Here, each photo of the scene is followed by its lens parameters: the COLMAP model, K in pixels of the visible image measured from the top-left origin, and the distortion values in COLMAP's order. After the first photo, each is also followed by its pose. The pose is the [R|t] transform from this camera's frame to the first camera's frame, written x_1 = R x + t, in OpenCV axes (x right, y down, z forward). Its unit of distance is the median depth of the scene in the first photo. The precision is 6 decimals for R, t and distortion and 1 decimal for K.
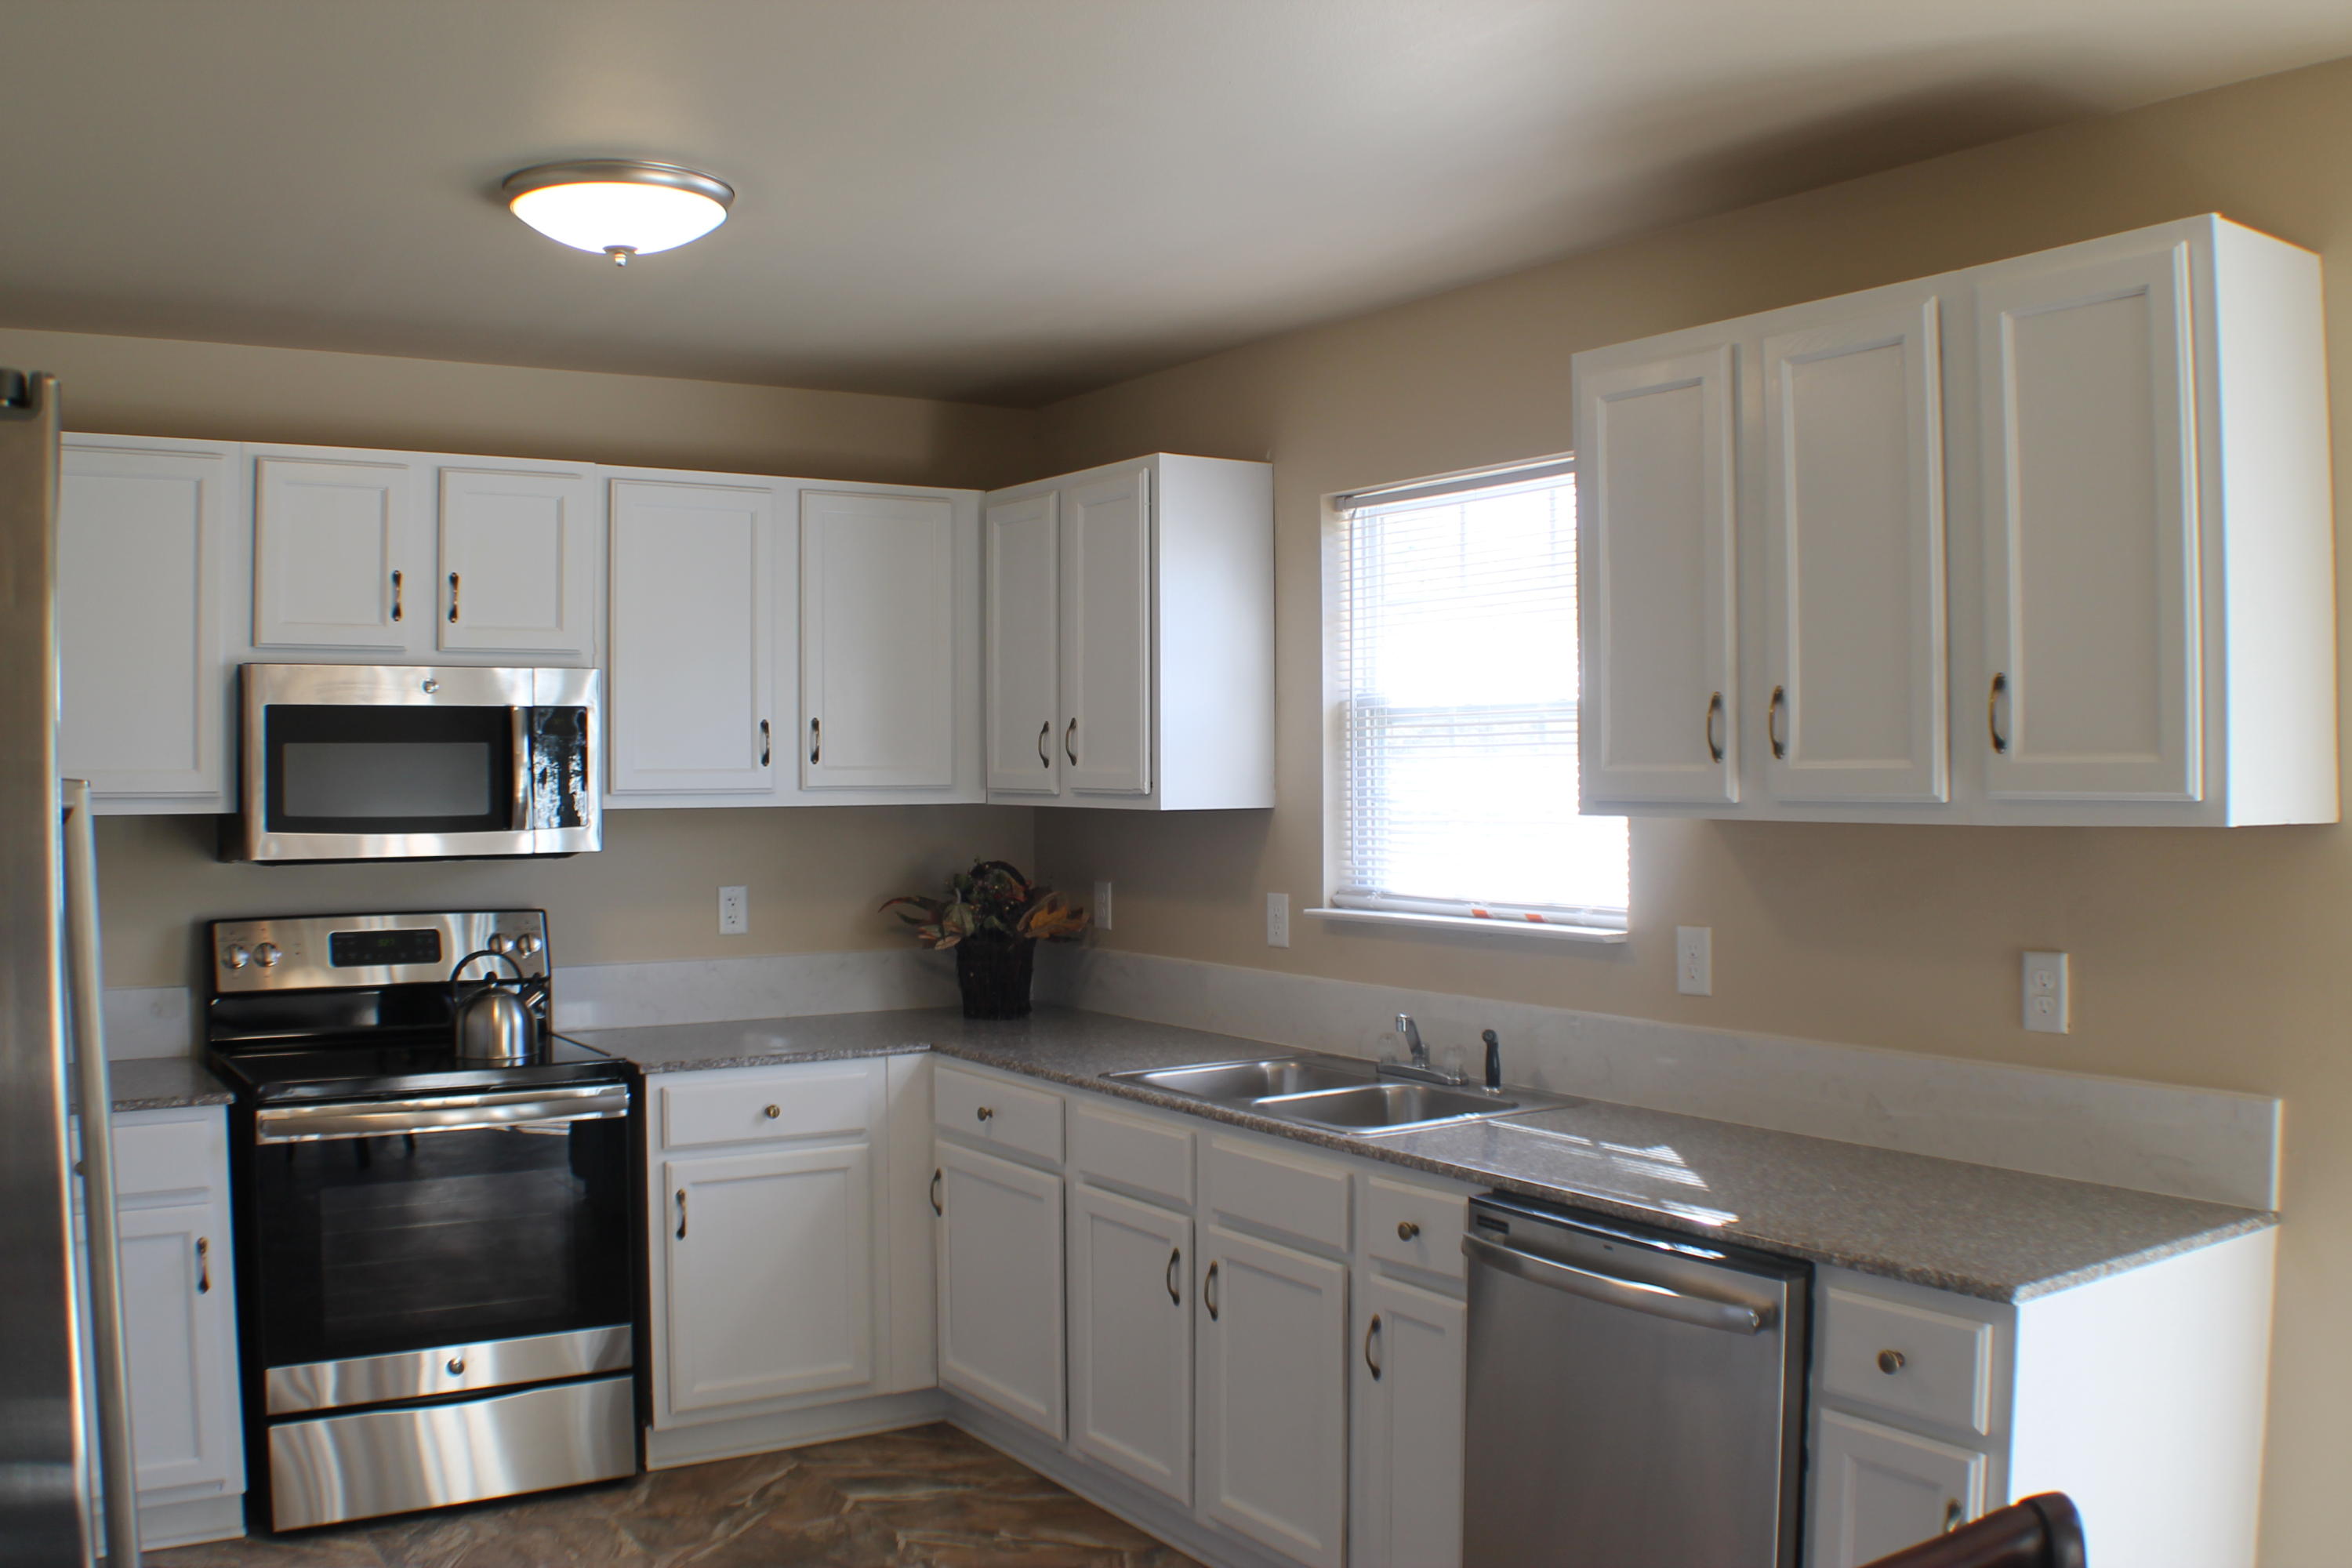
lens RADIAL K [[2068.5, 0, 1179.4], [0, 2068.5, 671.7], [0, 0, 1]] dist [-0.175189, 0.028596]
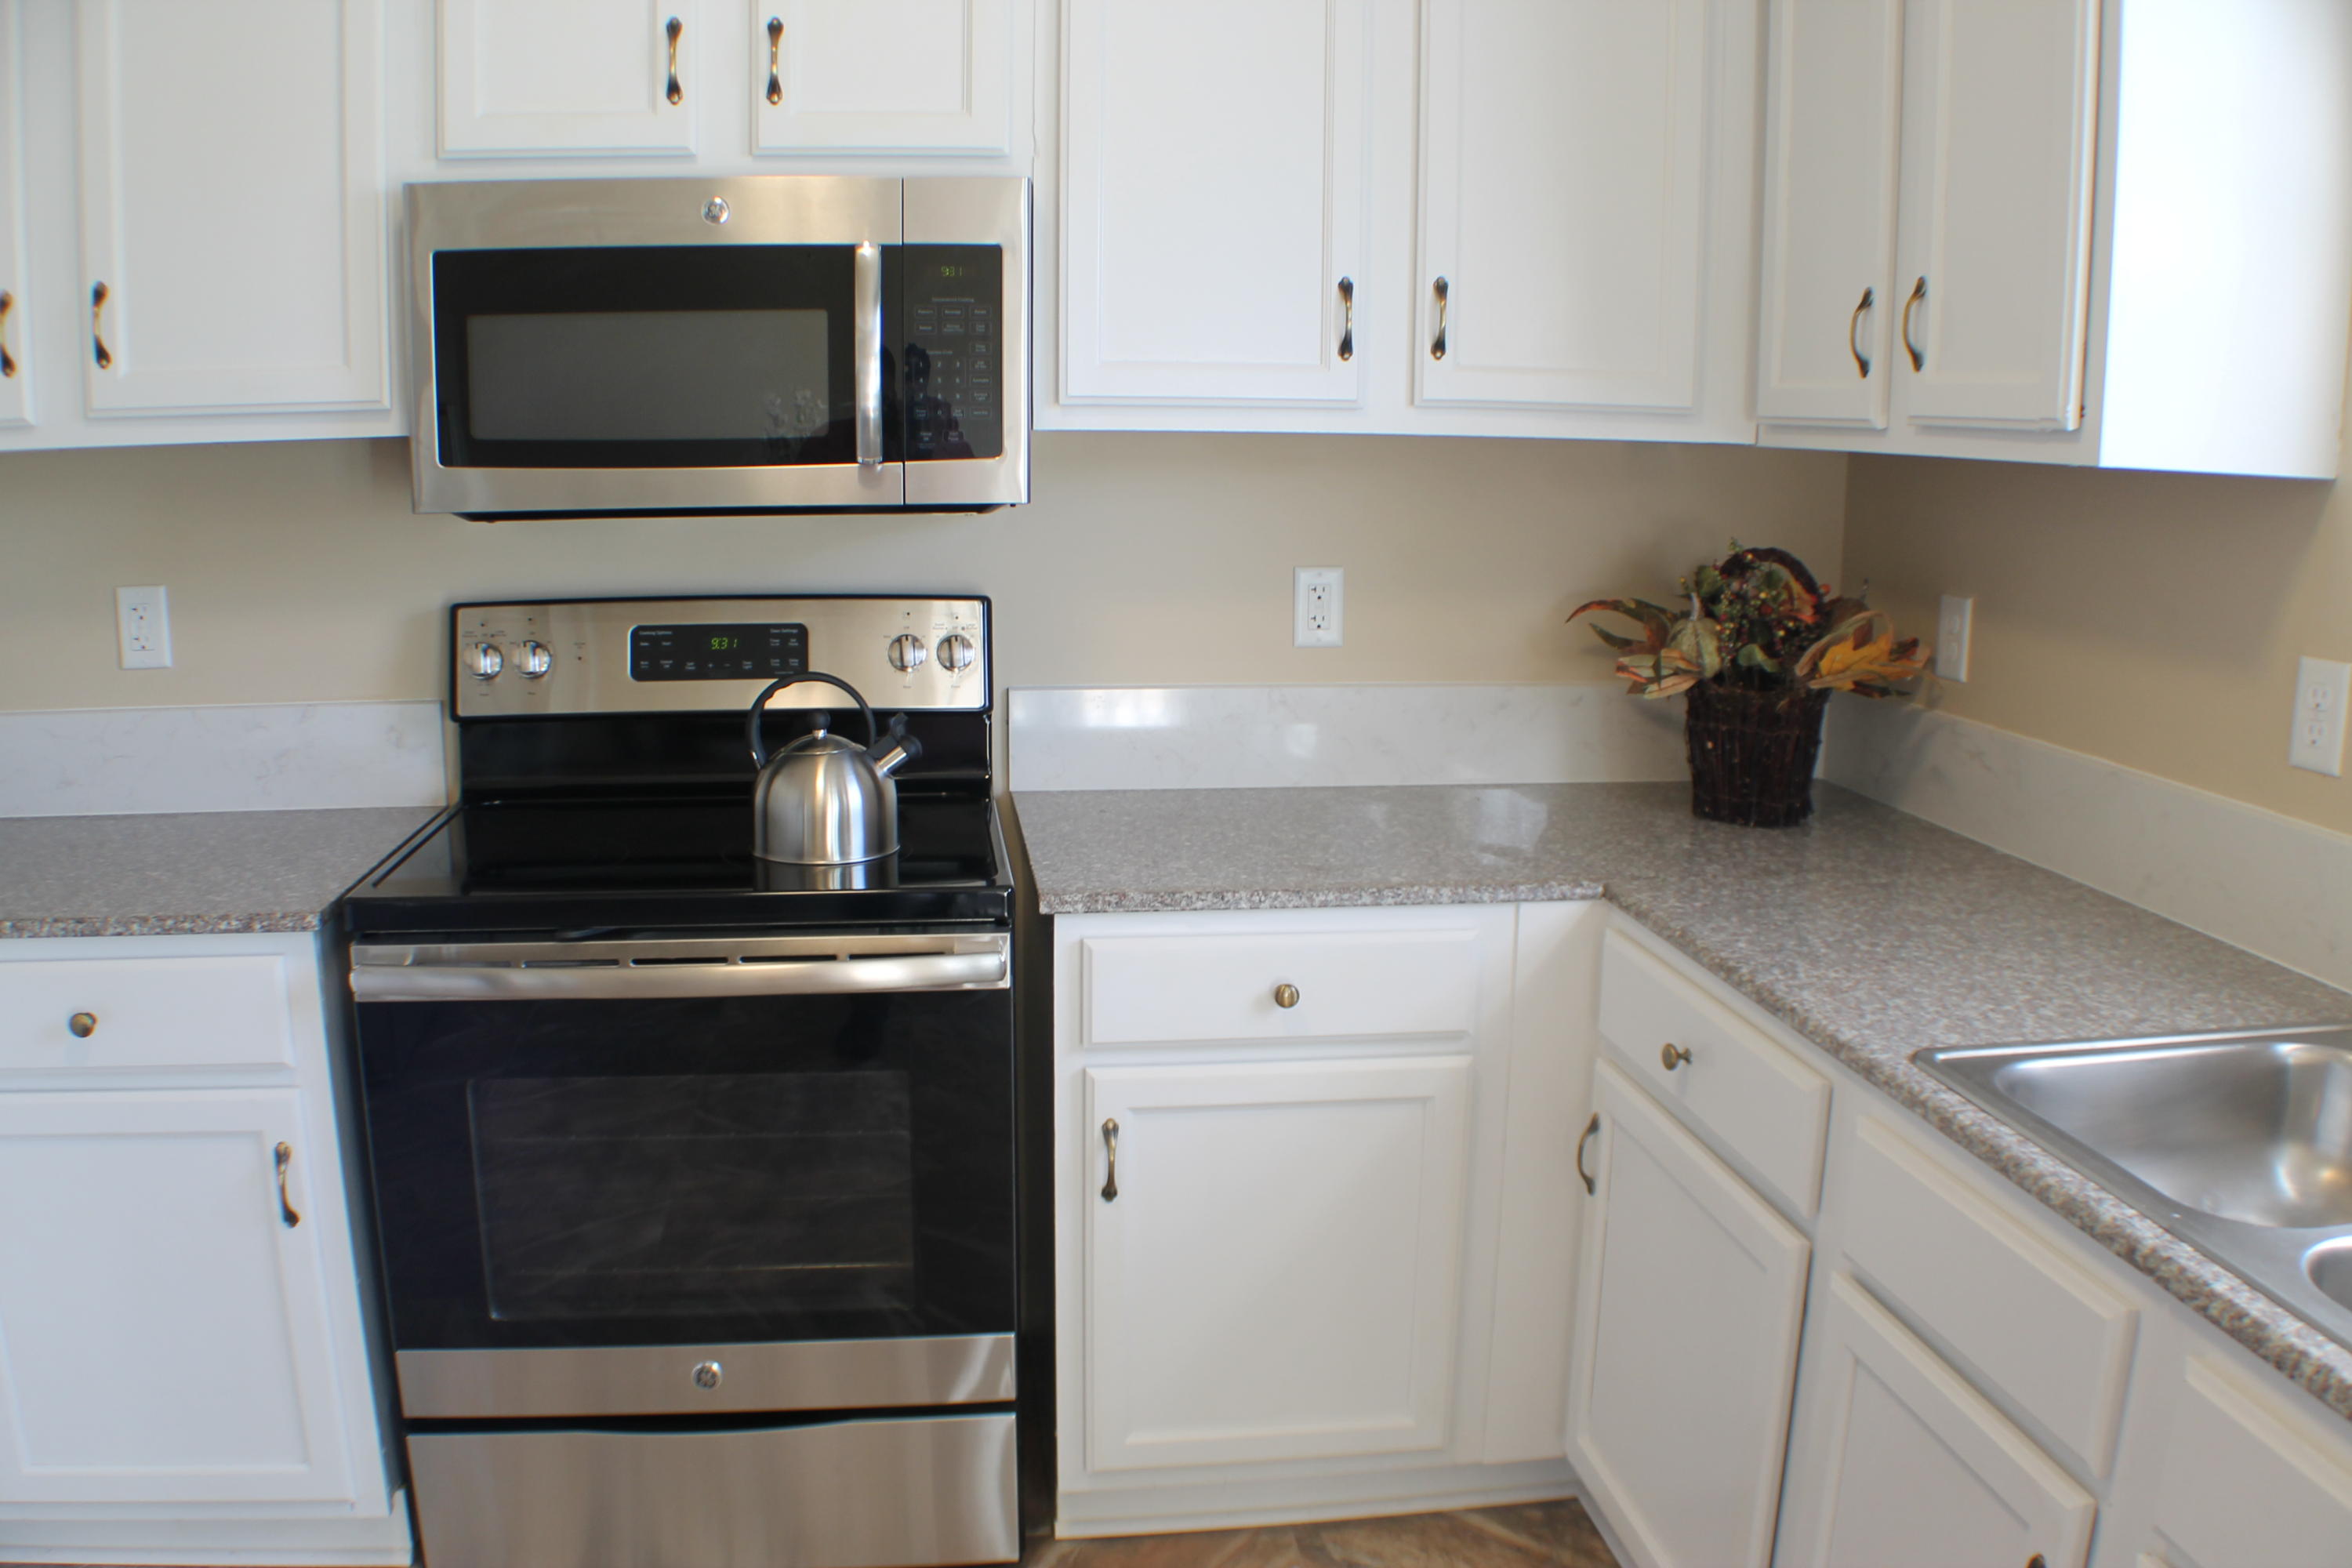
lens RADIAL K [[1845.6, 0, 1176.0], [0, 1845.6, 784.0], [0, 0, 1]] dist [-0.197224, 0.048770]
pose [[0.902454, 0.099690, -0.419093, -0.025011], [0.001429, 0.972157, 0.234325, 0.044075], [0.430784, -0.212066, 0.877185, 0.549462]]
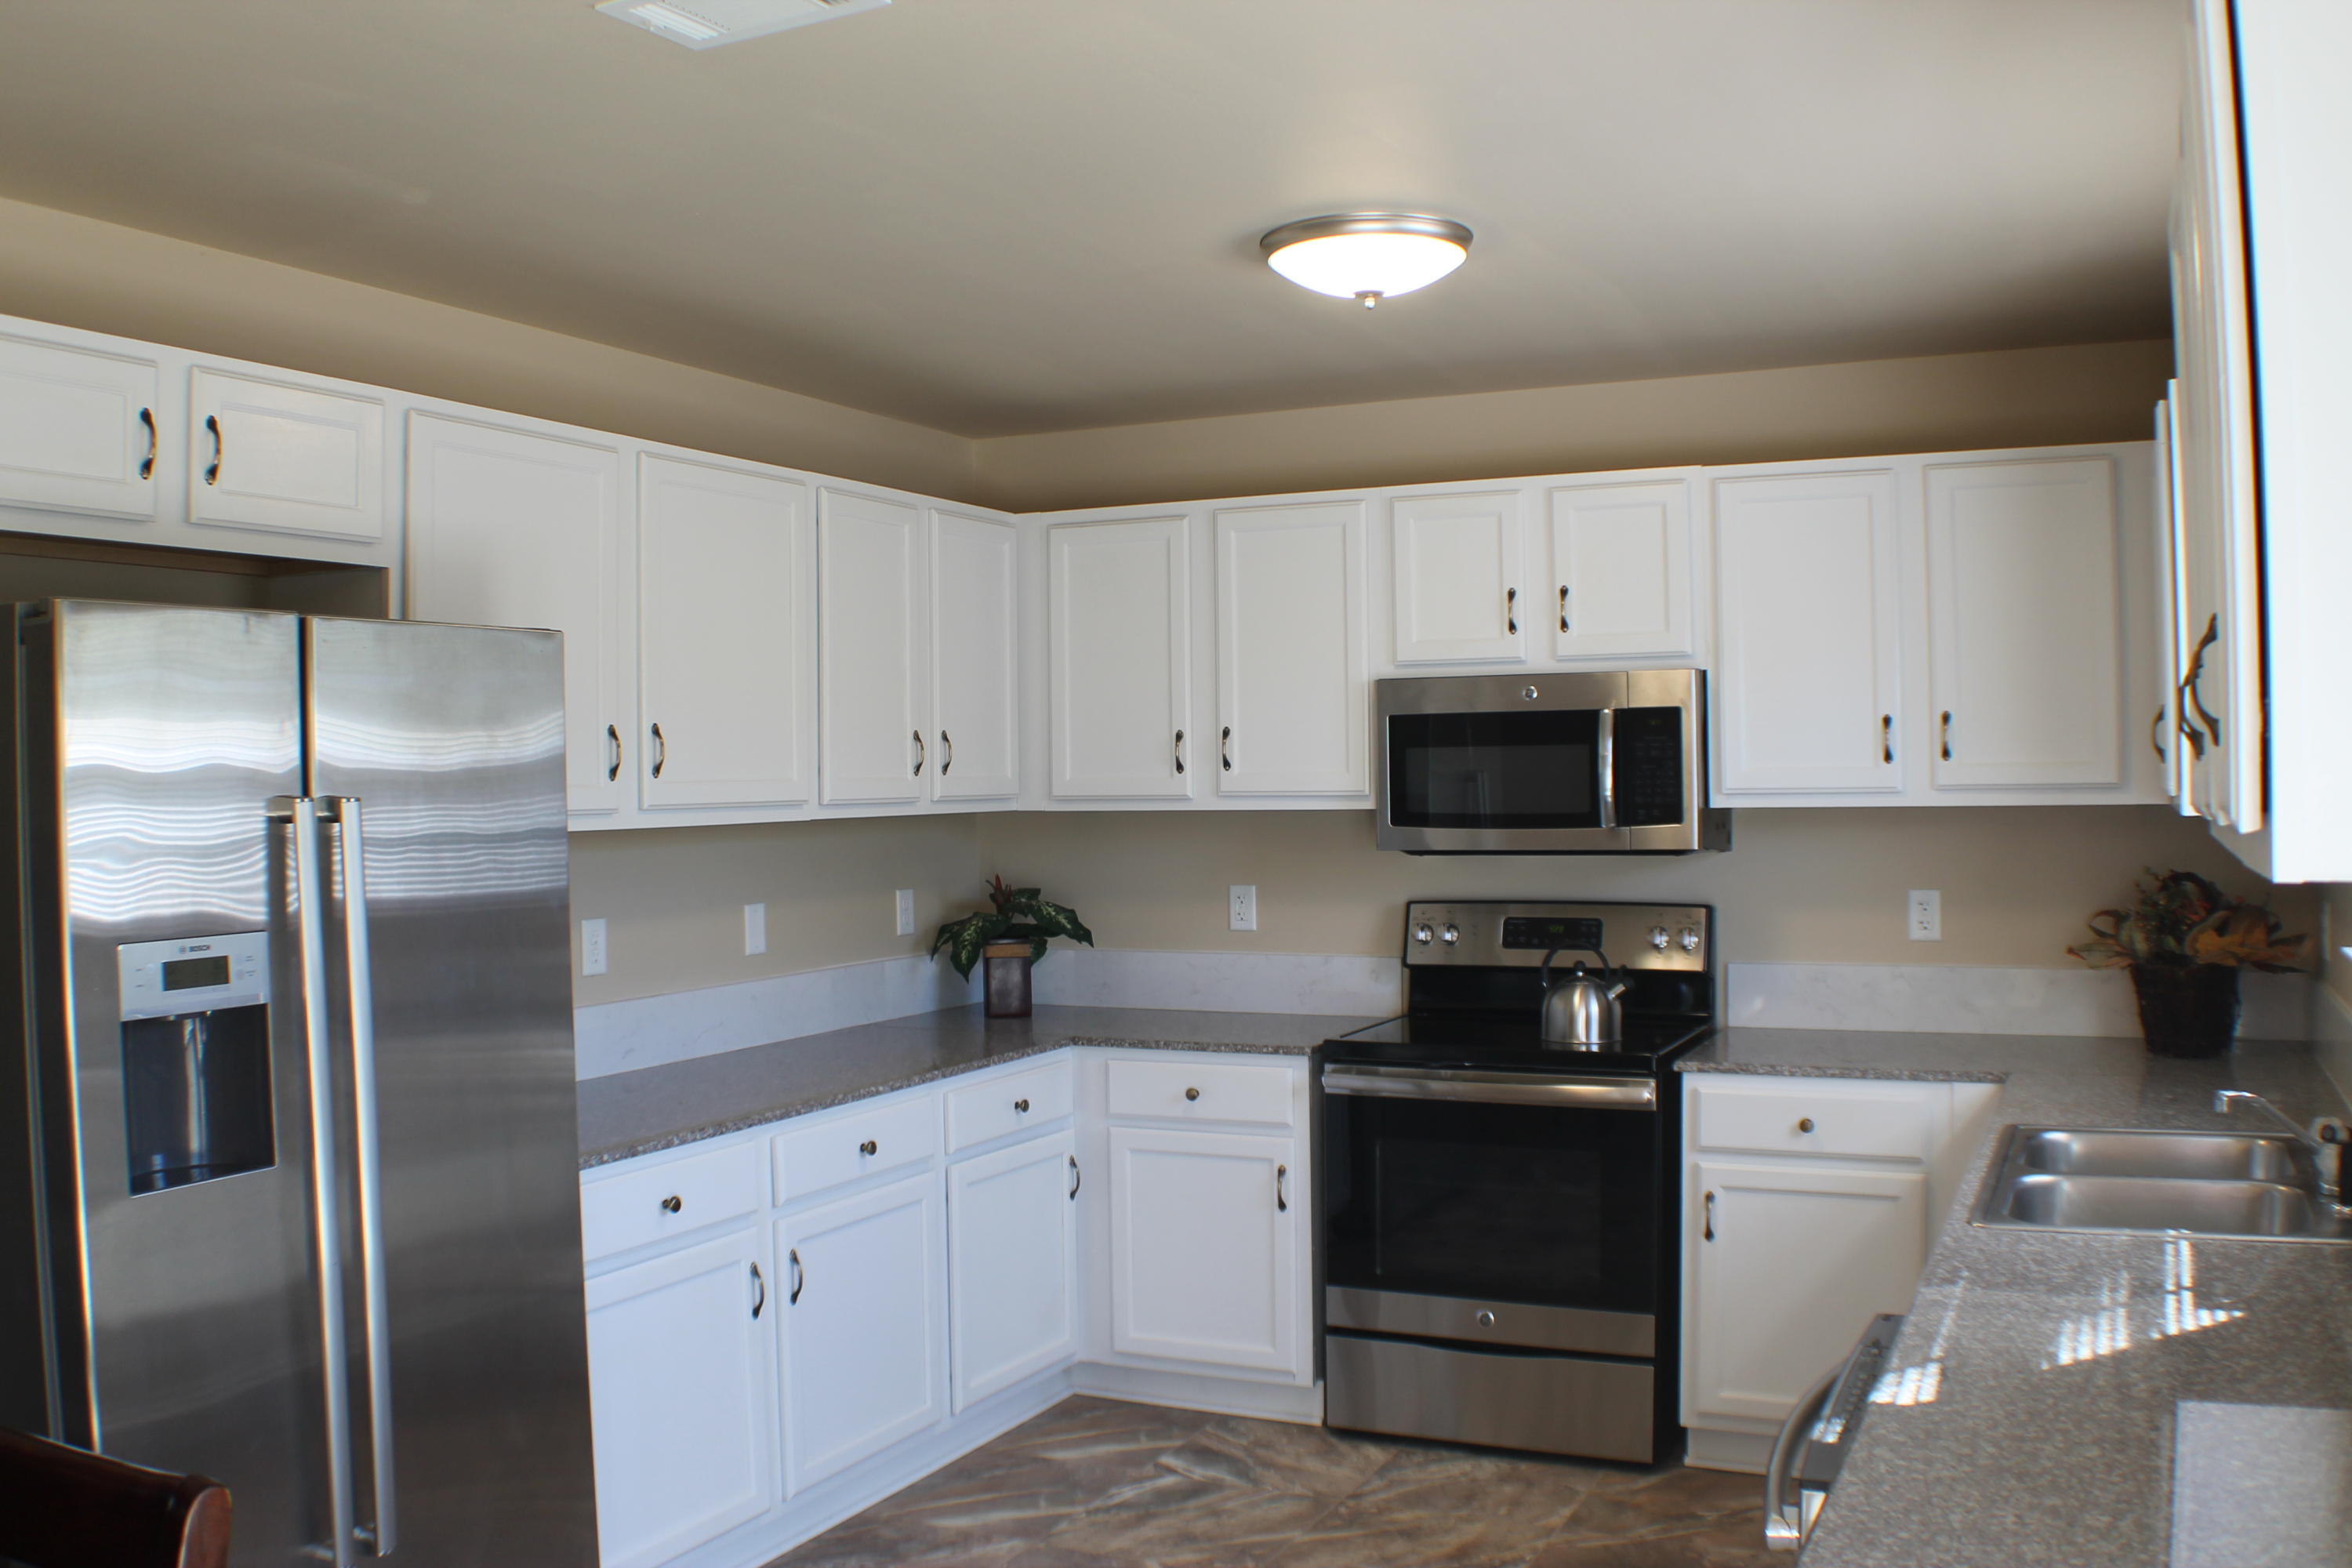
lens RADIAL K [[2068.5, 0, 1179.4], [0, 2068.5, 671.7], [0, 0, 1]] dist [-0.175189, 0.028596]
pose [[0.516021, -0.035863, -0.855825, 0.451887], [0.042928, 0.998950, -0.015977, 0.004842], [0.855499, -0.028494, 0.517019, 0.254736]]
